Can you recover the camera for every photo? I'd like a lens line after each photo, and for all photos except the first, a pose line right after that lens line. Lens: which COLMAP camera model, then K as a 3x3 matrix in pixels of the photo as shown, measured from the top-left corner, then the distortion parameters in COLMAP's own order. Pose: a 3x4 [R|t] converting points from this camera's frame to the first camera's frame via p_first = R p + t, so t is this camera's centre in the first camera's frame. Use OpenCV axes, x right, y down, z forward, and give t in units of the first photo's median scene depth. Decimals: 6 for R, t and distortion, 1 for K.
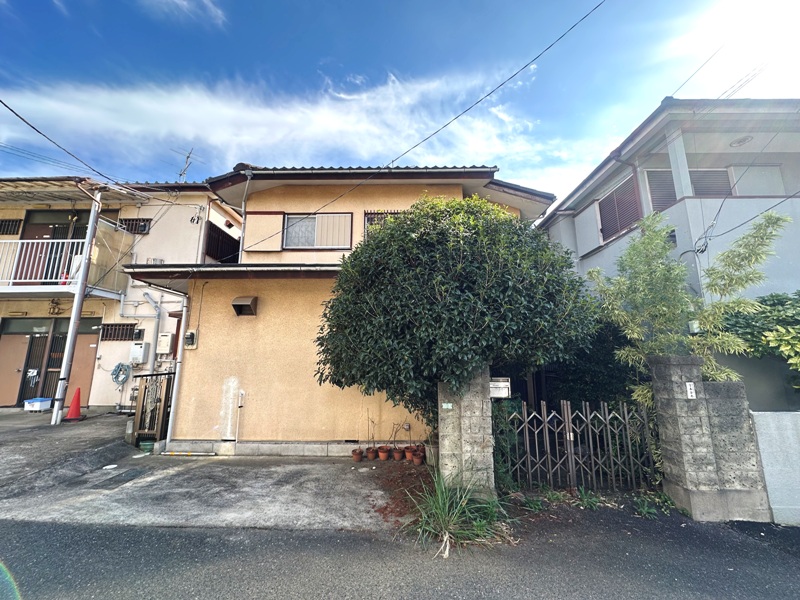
lens RADIAL K [[317.1, 0, 416.5], [0, 317.1, 297.6], [0, 0, 1]] dist [-0.003787, 0.000579]
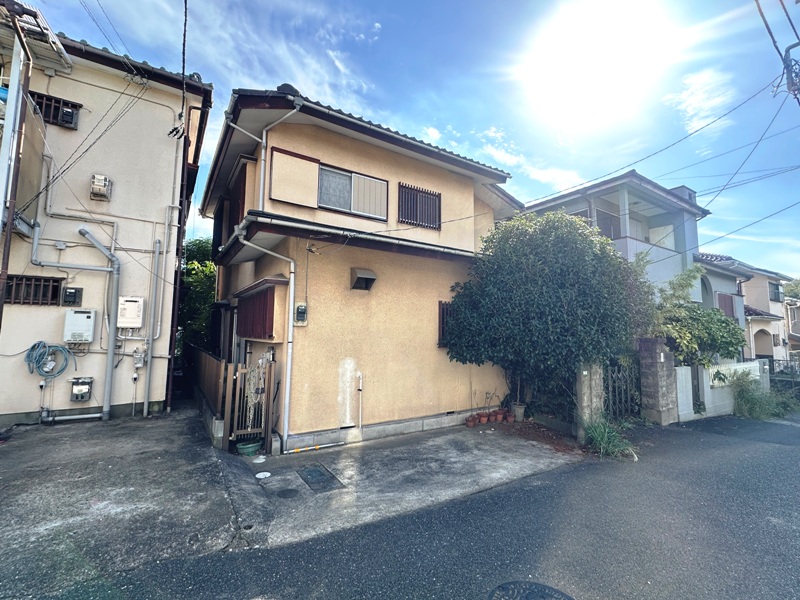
lens RADIAL K [[347.7, 0, 409.7], [0, 347.7, 298.4], [0, 0, 1]] dist [-0.003806, 0.000190]
pose [[0.836175, 0.064205, 0.544692, -1.033333], [-0.113249, 0.991934, 0.056930, 0.010464], [-0.536644, -0.109289, 0.836701, 0.118598]]
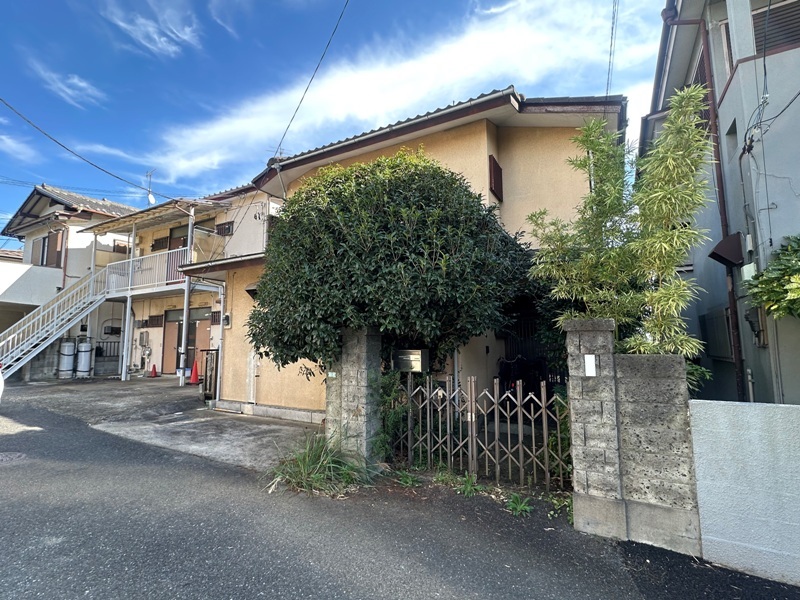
lens RADIAL K [[403.2, 0, 433.6], [0, 403.2, 296.2], [0, 0, 1]] dist [-0.009690, 0.002034]
pose [[0.878818, -0.061055, -0.473234, 0.752709], [0.093838, 0.994526, 0.045951, 0.043341], [0.467838, -0.084790, 0.879737, 0.016905]]
